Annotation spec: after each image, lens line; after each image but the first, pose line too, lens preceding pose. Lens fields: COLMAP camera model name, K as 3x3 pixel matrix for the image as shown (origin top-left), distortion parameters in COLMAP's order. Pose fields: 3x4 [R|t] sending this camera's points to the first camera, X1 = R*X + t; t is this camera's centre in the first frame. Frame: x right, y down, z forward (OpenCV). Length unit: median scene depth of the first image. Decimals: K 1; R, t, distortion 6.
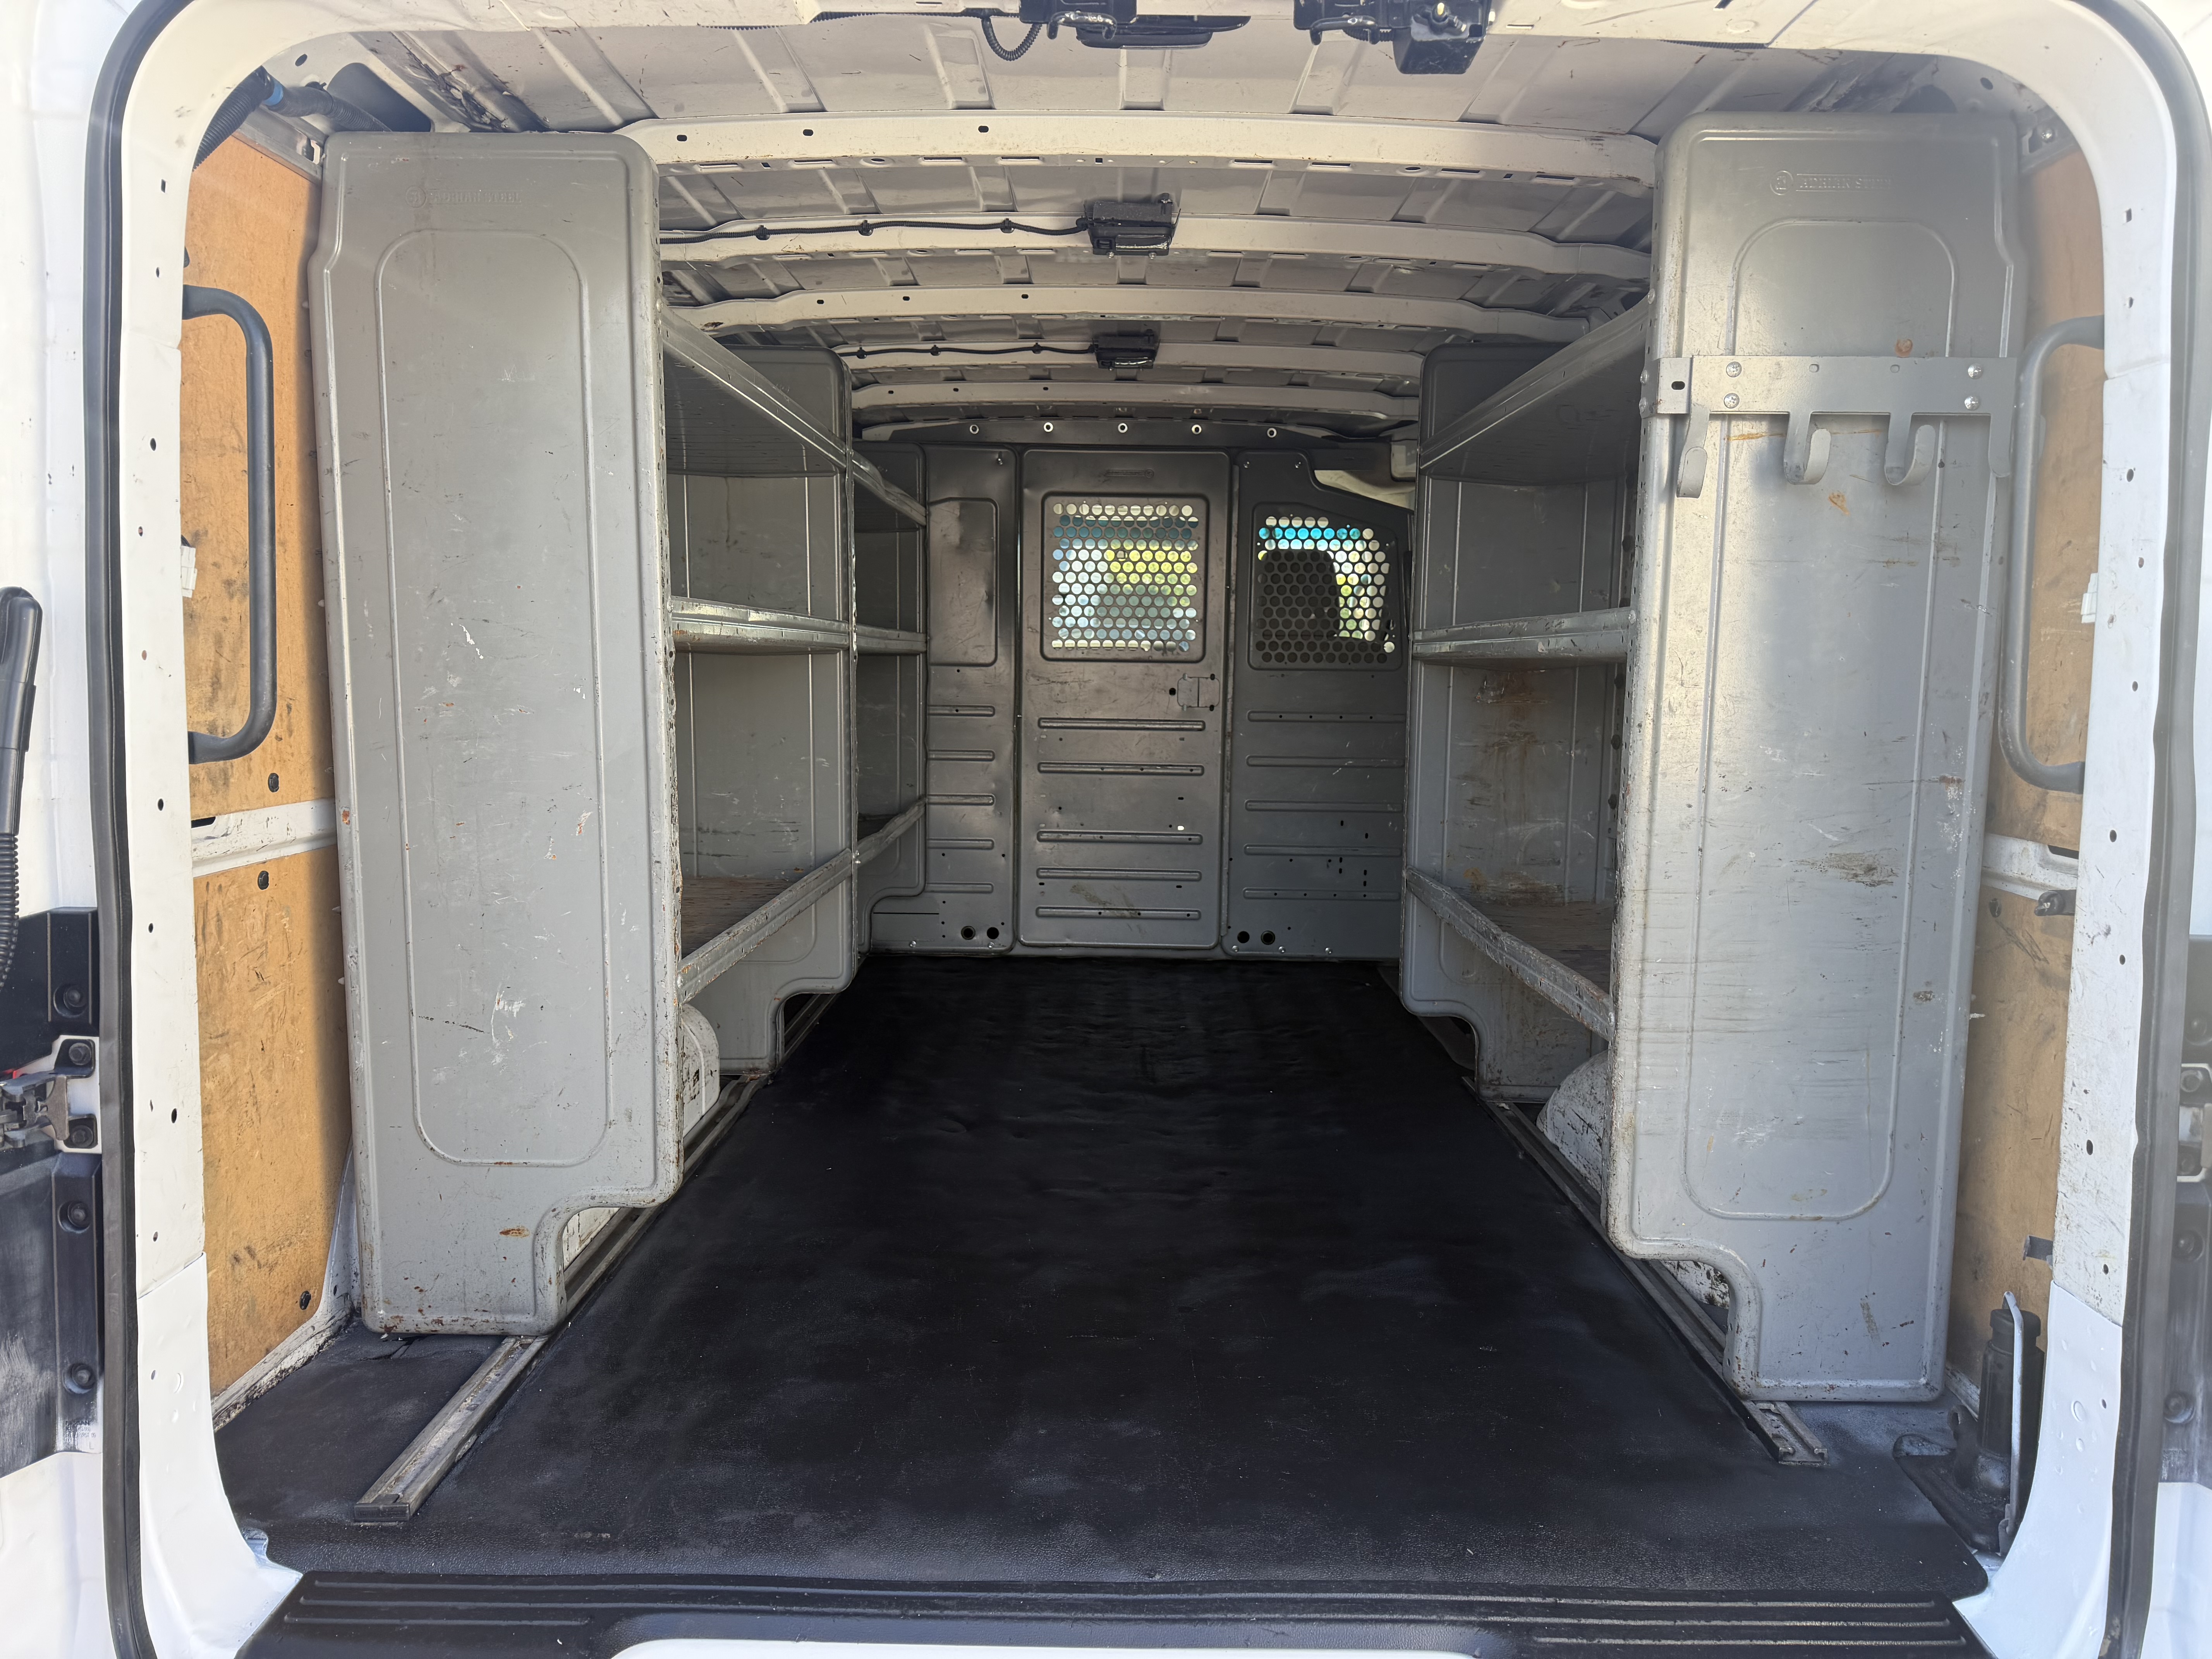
lens RADIAL K [[1550.8, 0, 1064.2], [0, 1550.8, 819.0], [0, 0, 1]] dist [0.118417, -0.191370]
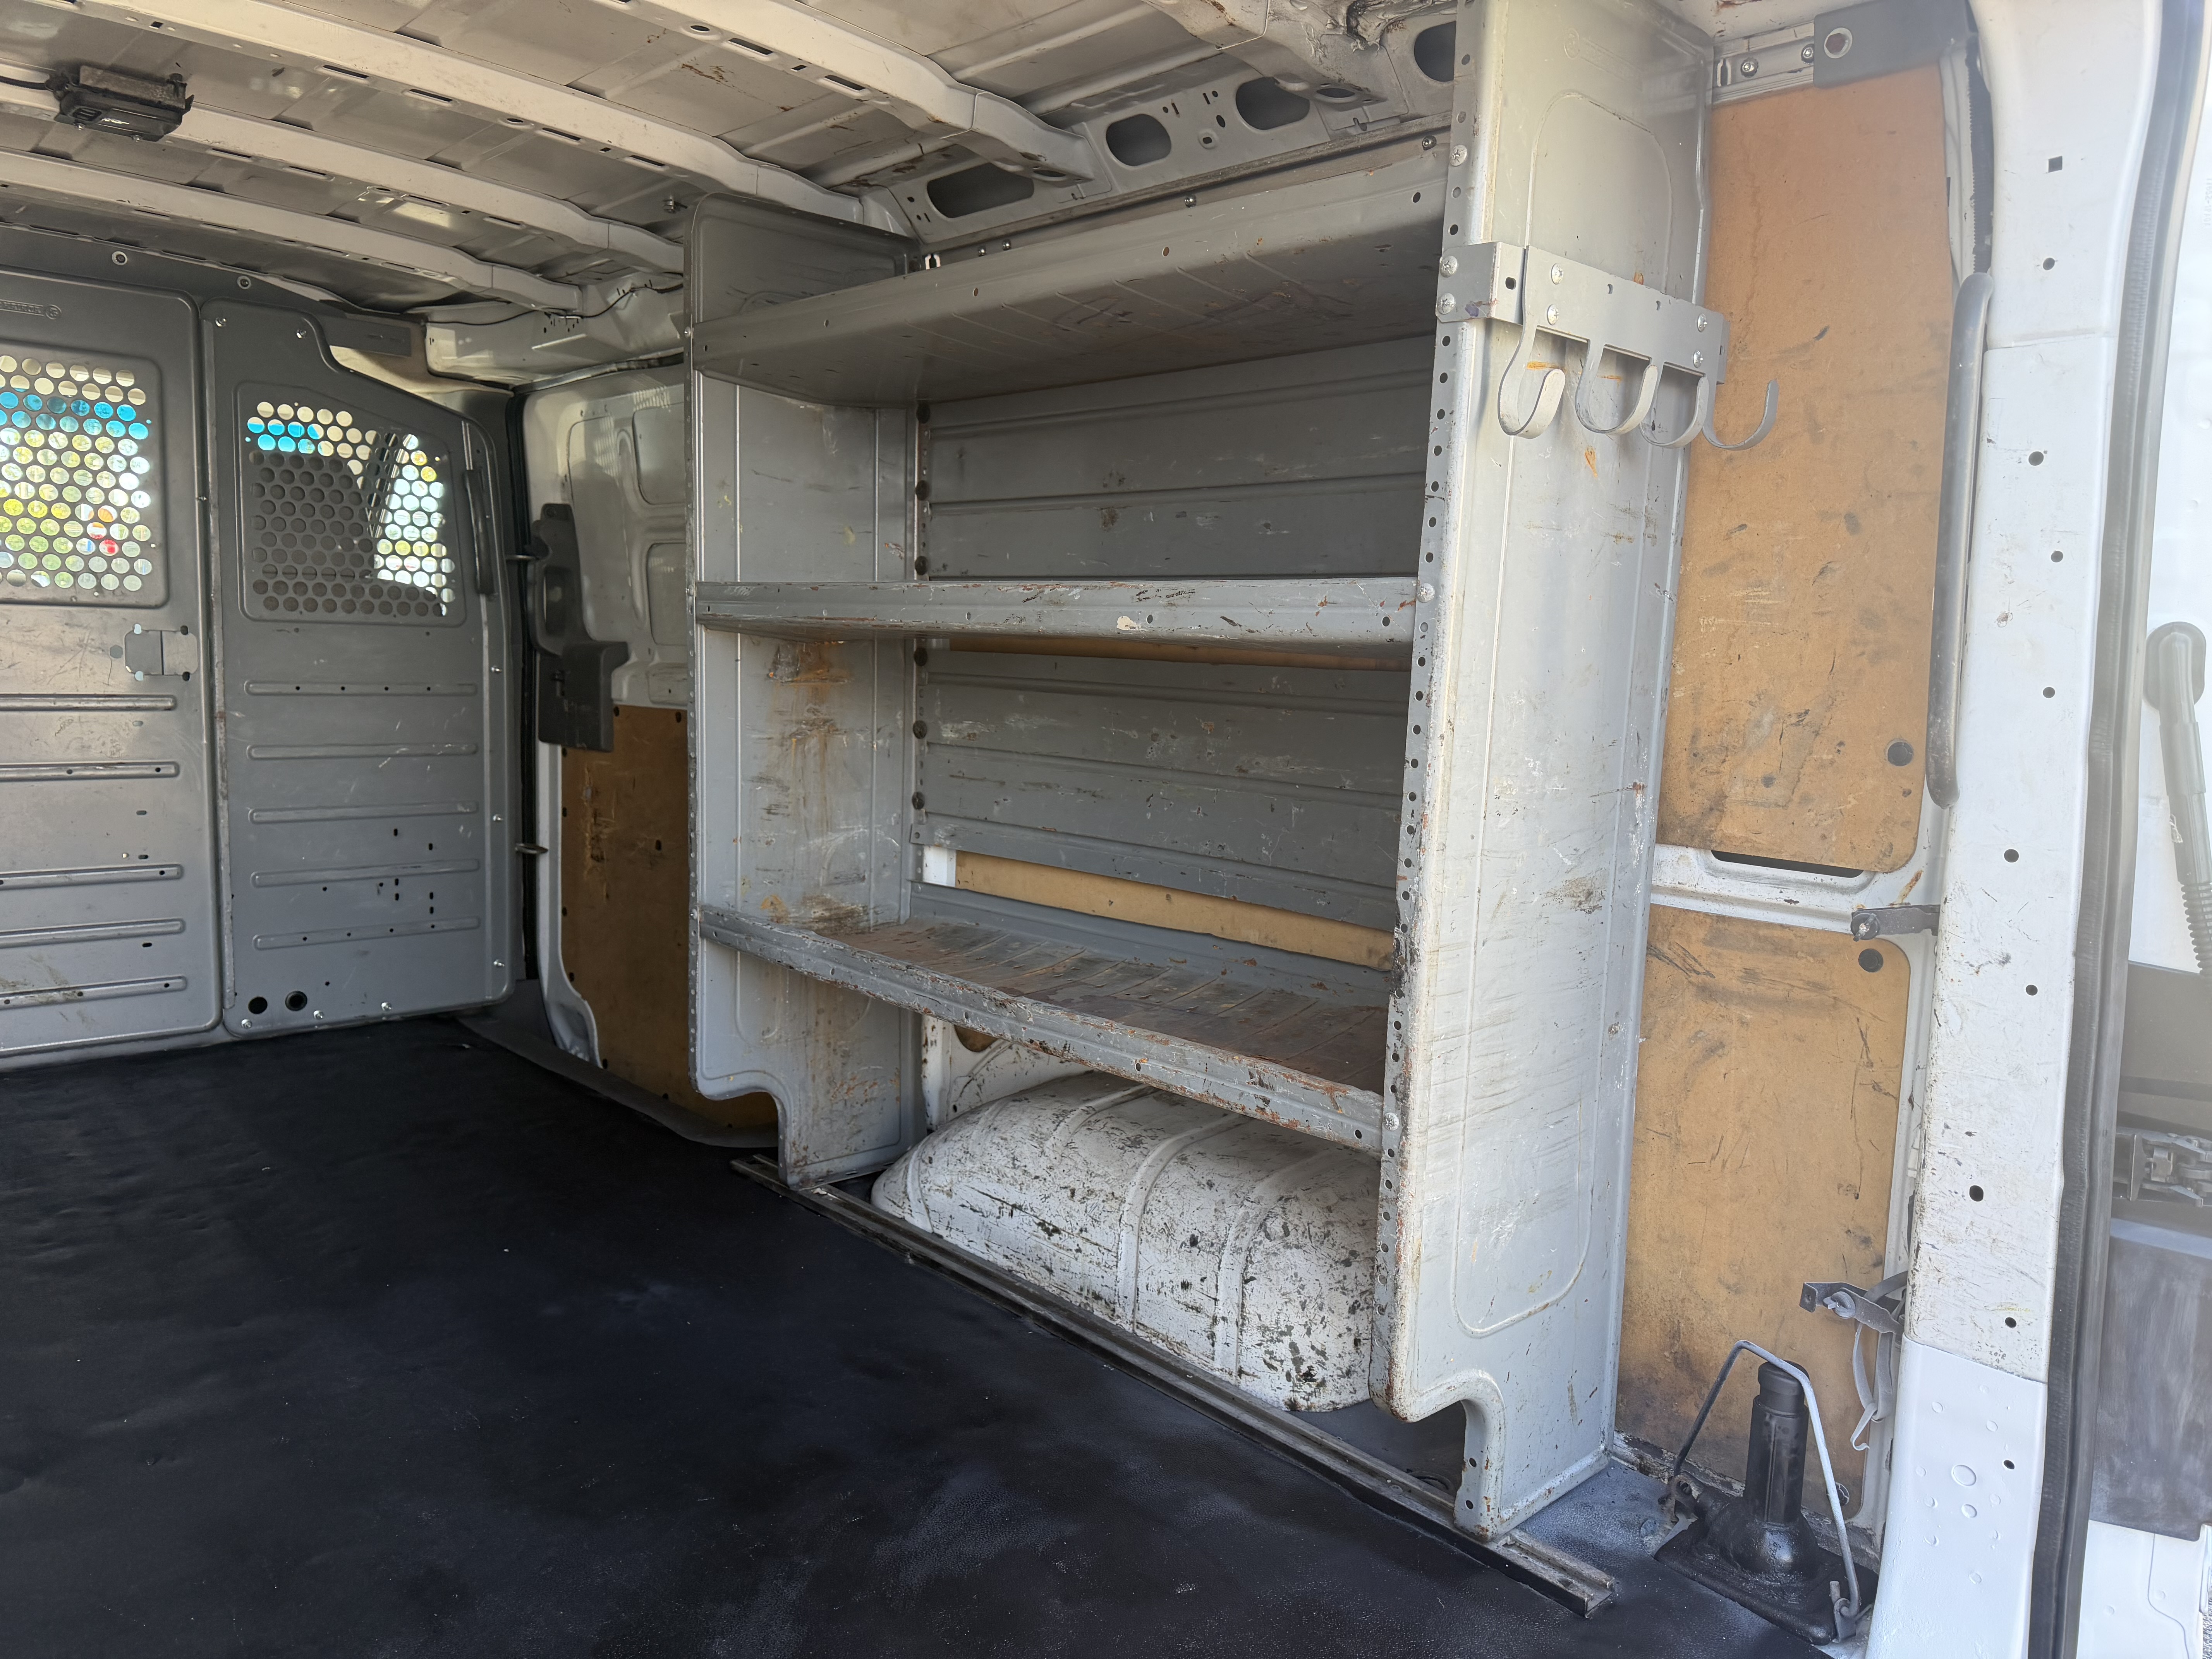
lens RADIAL K [[1550.8, 0, 1064.2], [0, 1550.8, 819.0], [0, 0, 1]] dist [0.118417, -0.191370]
pose [[0.708111, -0.069856, 0.702637, -0.175909], [0.046519, 0.997548, 0.052295, -0.040506], [-0.704567, -0.004345, 0.709624, 0.356031]]
